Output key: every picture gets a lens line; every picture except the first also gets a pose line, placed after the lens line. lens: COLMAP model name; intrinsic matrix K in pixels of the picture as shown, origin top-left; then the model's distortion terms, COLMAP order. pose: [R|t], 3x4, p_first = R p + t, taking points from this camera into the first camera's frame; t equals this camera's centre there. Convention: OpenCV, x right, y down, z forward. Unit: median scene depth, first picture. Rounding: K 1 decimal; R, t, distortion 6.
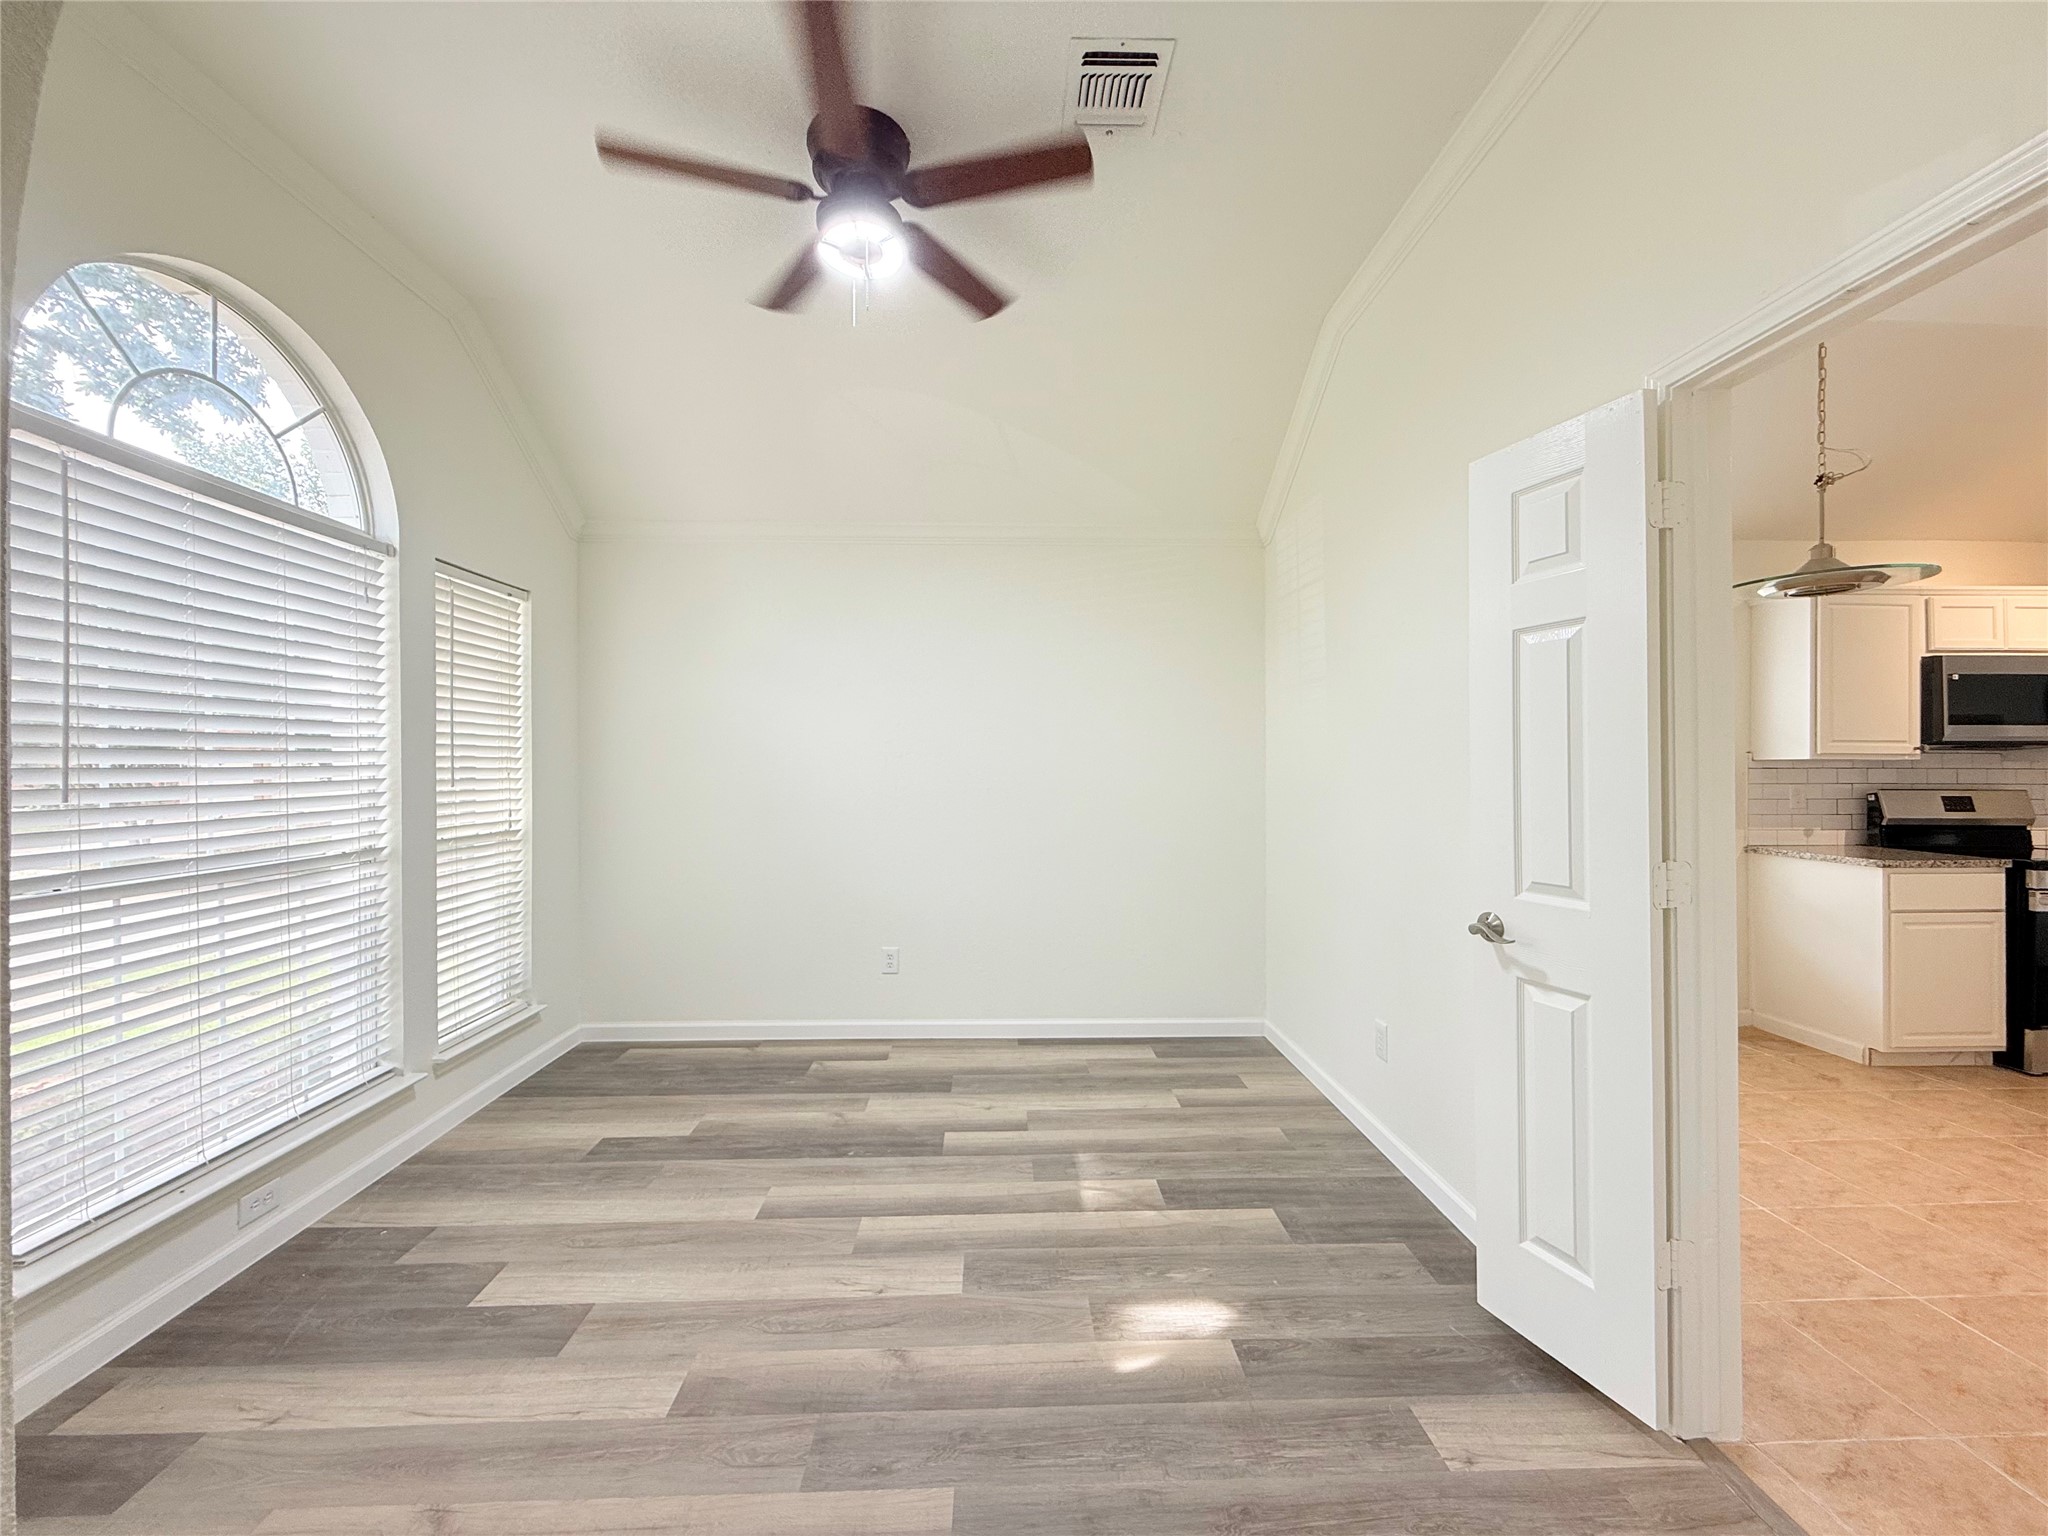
lens RADIAL K [[816.6, 0, 1020.2], [0, 816.6, 767.7], [0, 0, 1]] dist [0.000356, 0.000791]
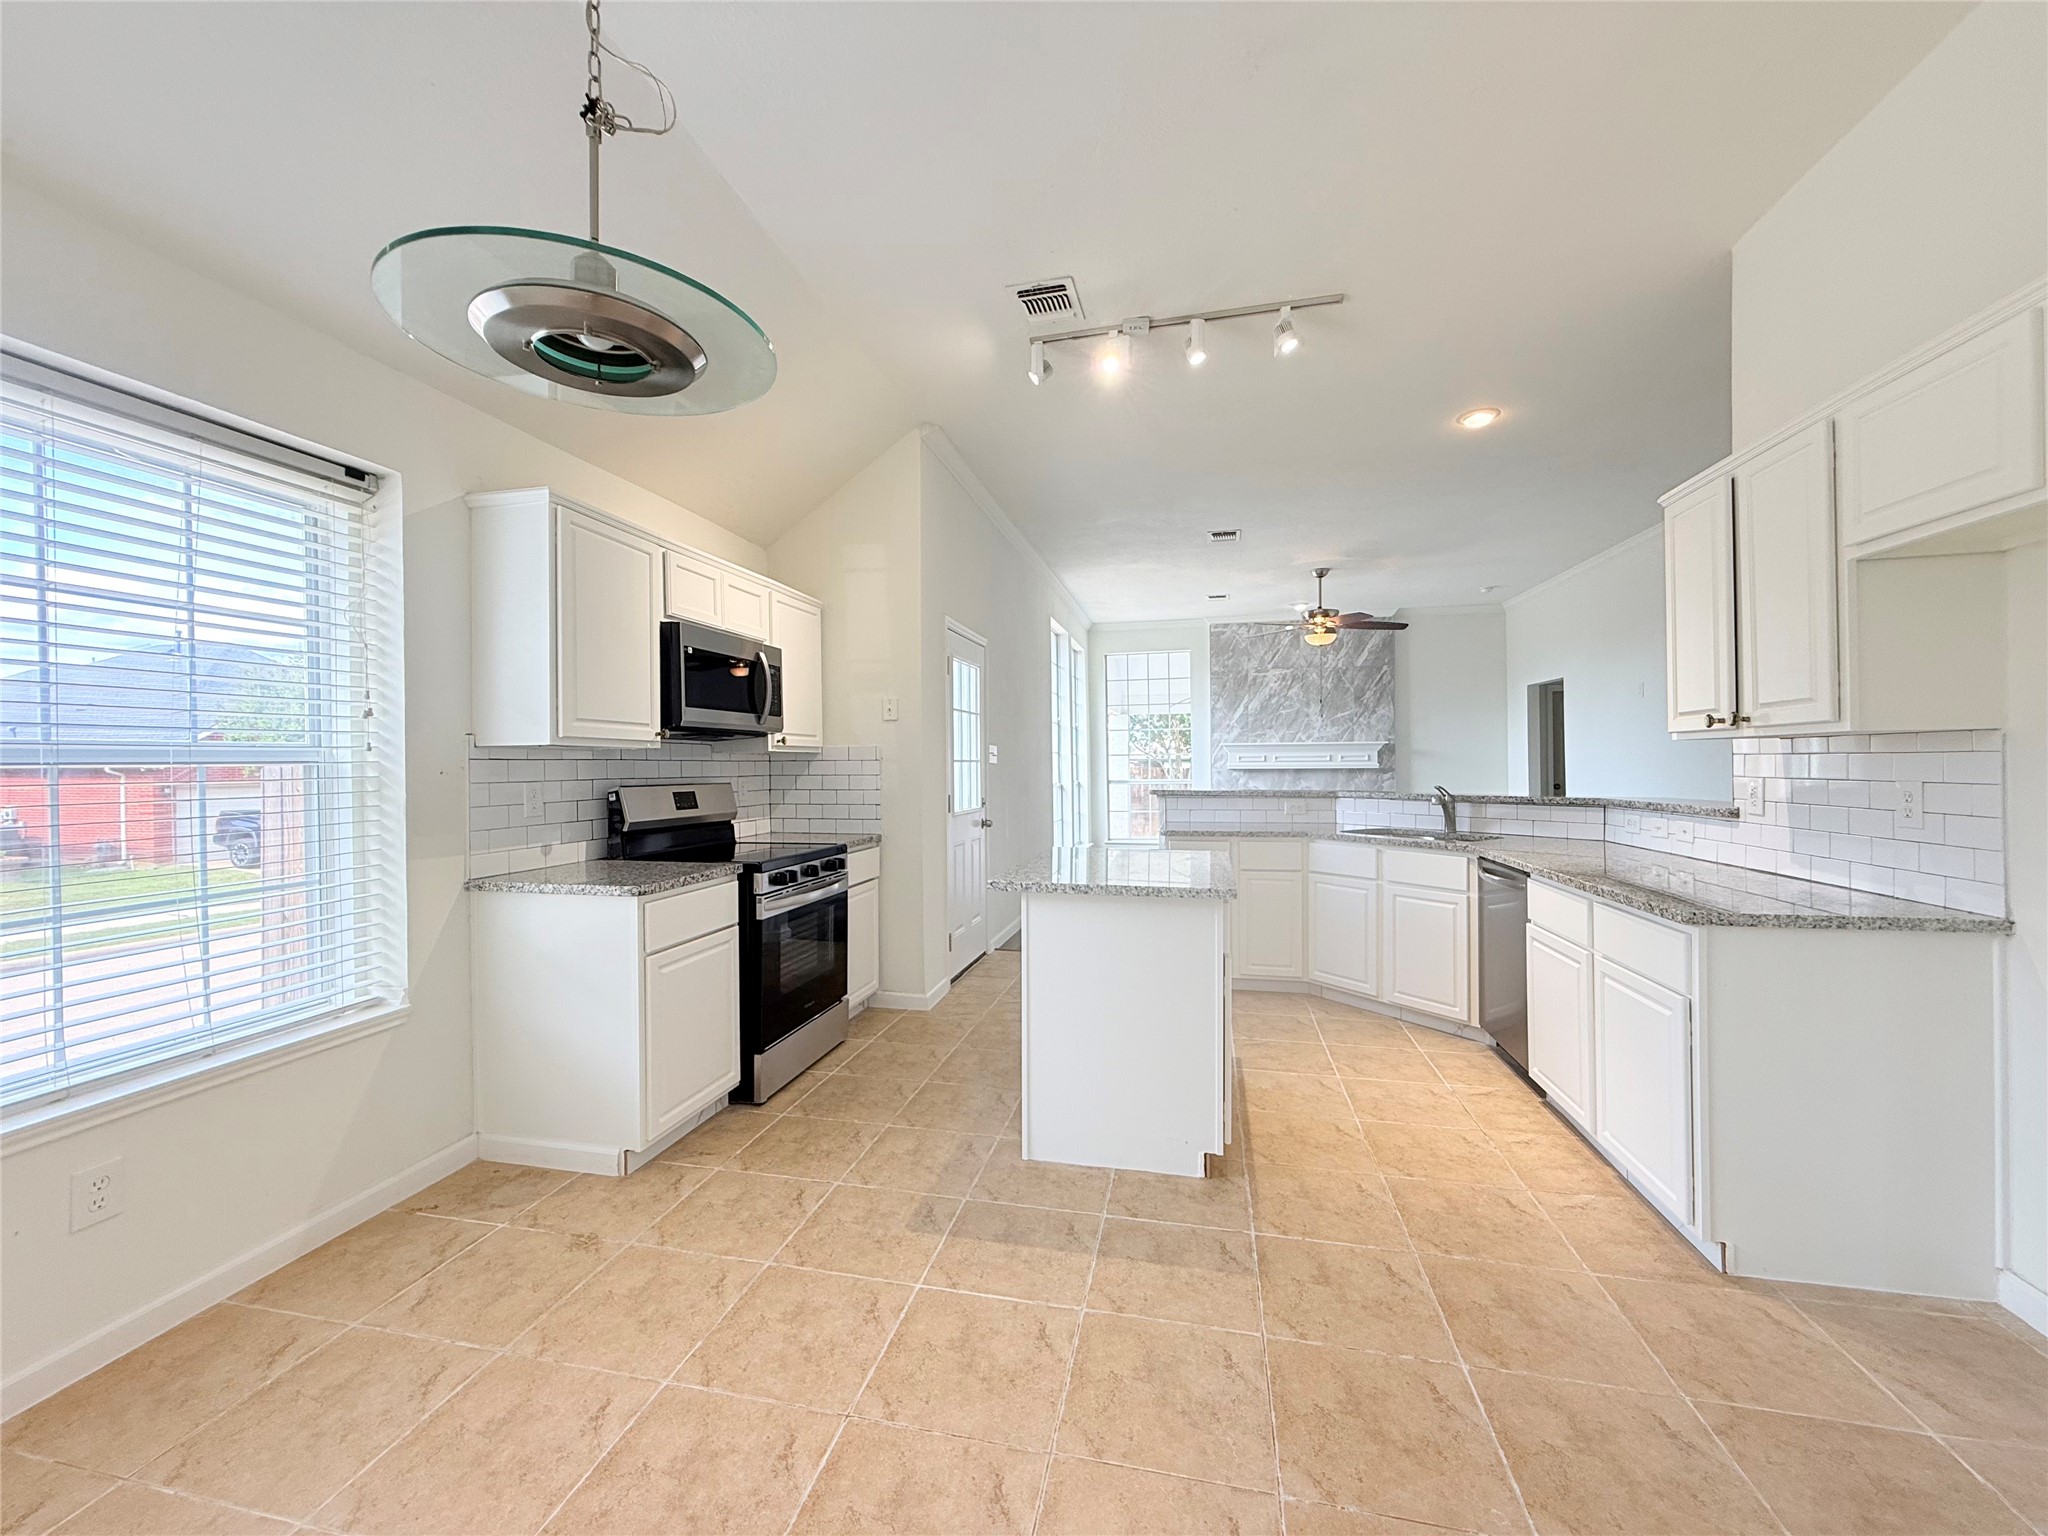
lens RADIAL K [[814.8, 0, 1020.0], [0, 814.8, 766.0], [0, 0, 1]] dist [-0.001003, 0.001058]
pose [[0.251255, -0.002838, 0.967917, 0.559228], [0.006491, 0.999978, 0.001247, 0.012206], [-0.967899, 0.005970, 0.251268, 0.618439]]
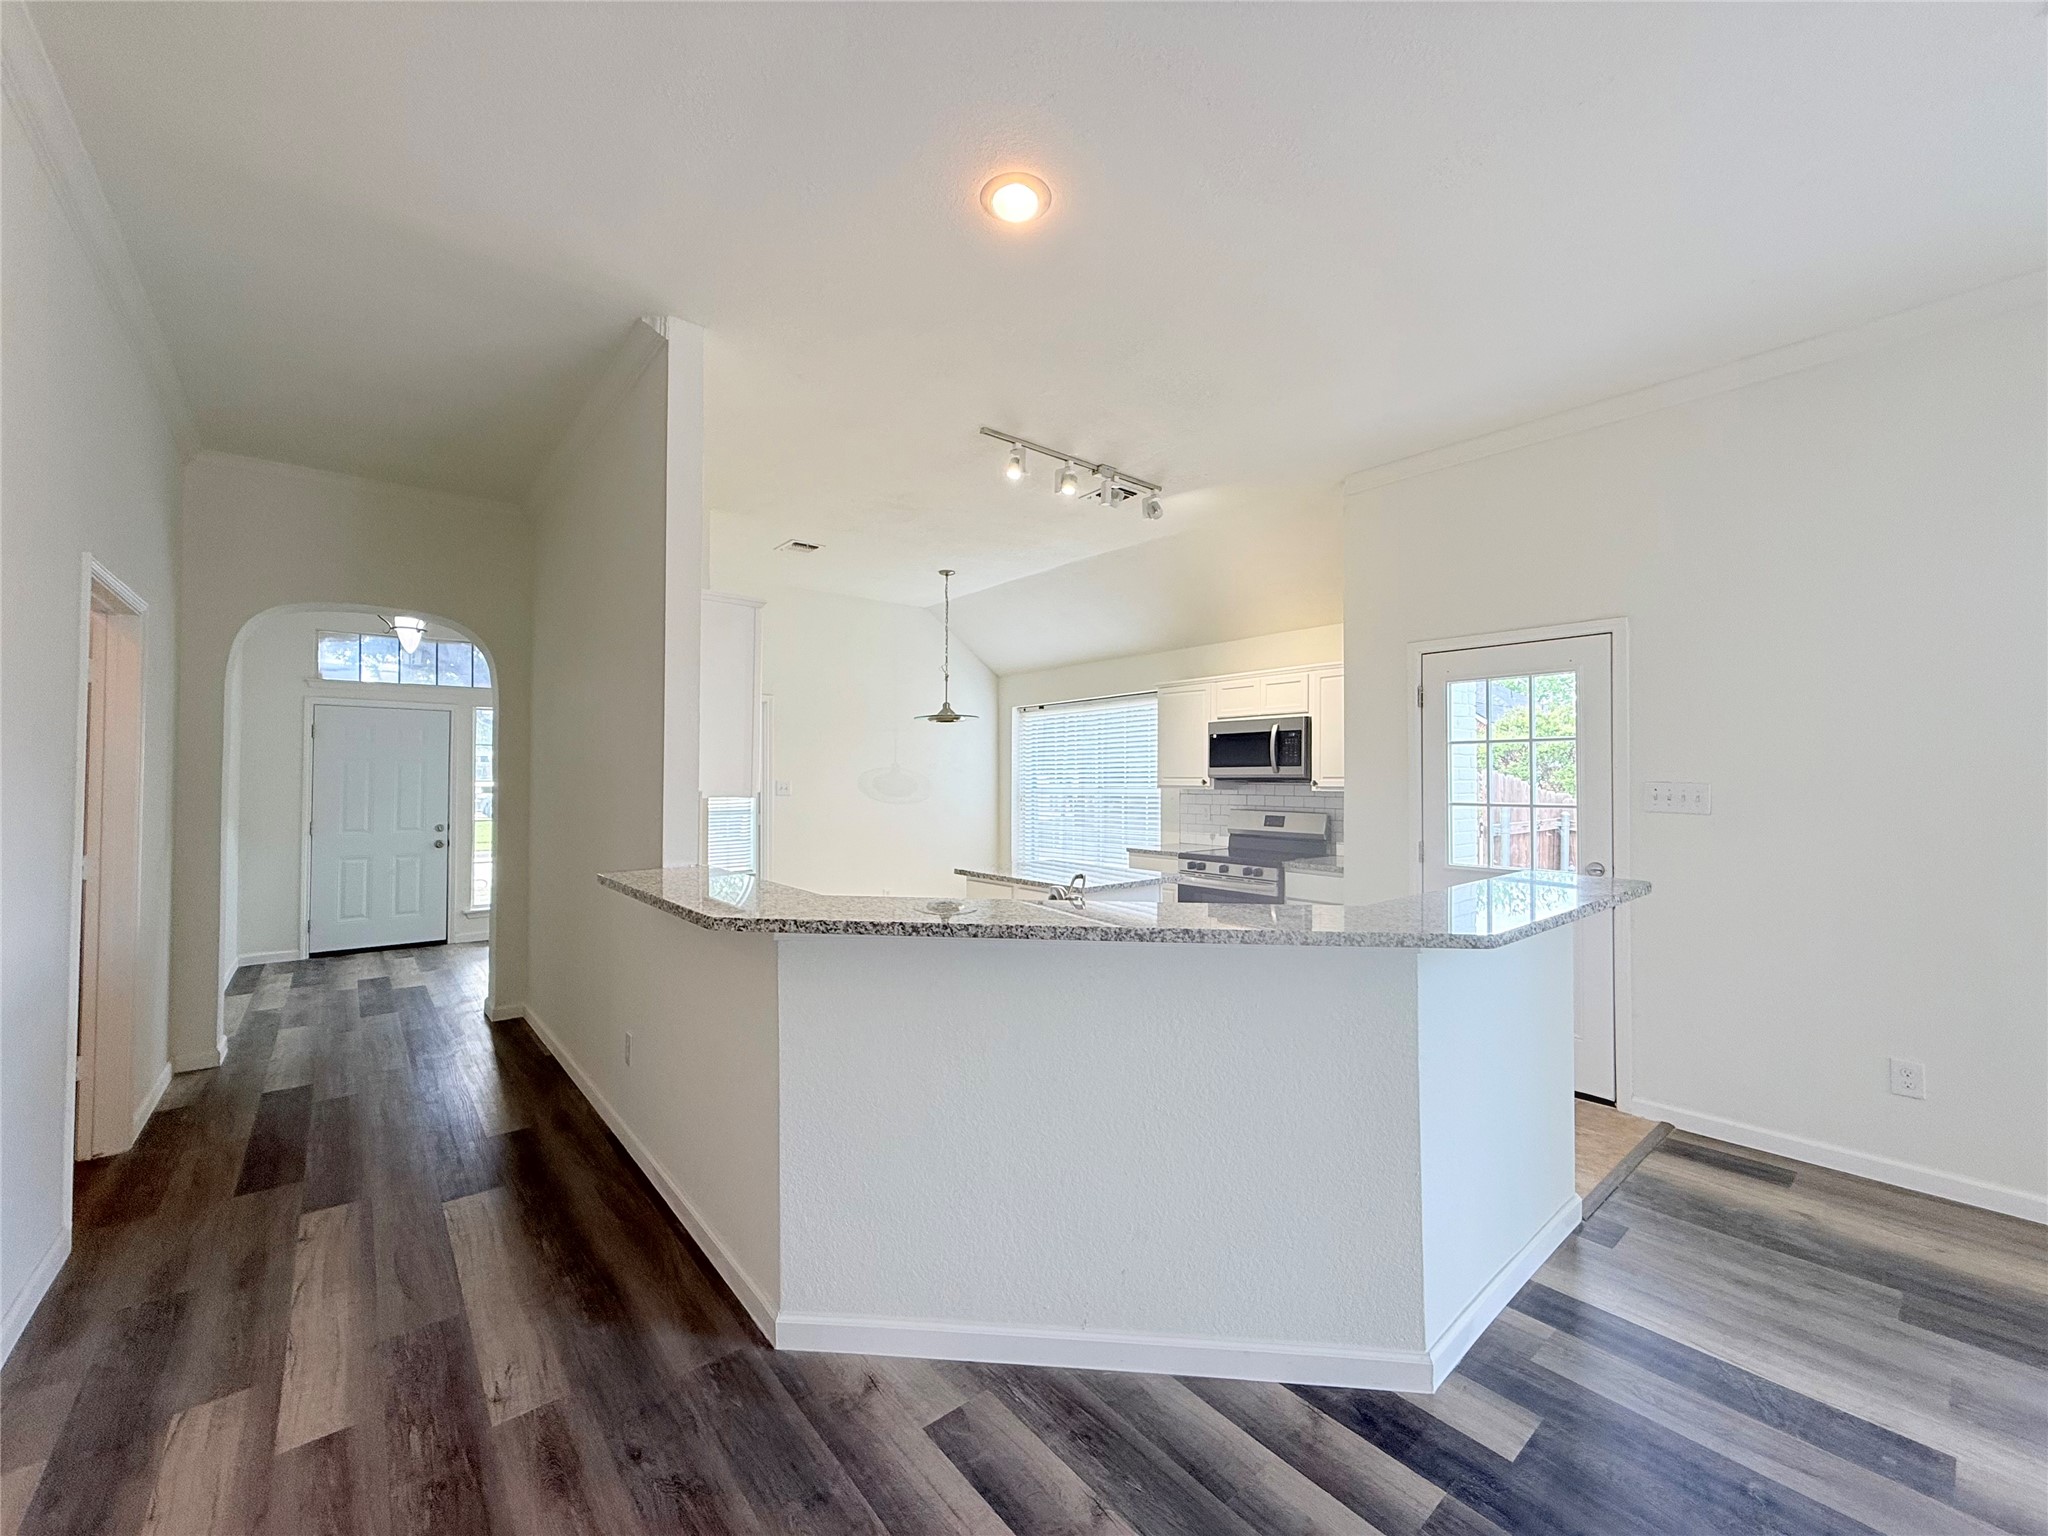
lens RADIAL K [[813.8, 0, 1017.5], [0, 813.8, 767.6], [0, 0, 1]] dist [-0.001510, 0.000144]
pose [[0.612506, -0.009024, -0.790414, 2.837183], [-0.001569, 0.999919, -0.012632, -0.042582], [0.790464, 0.008977, 0.612442, -0.302787]]
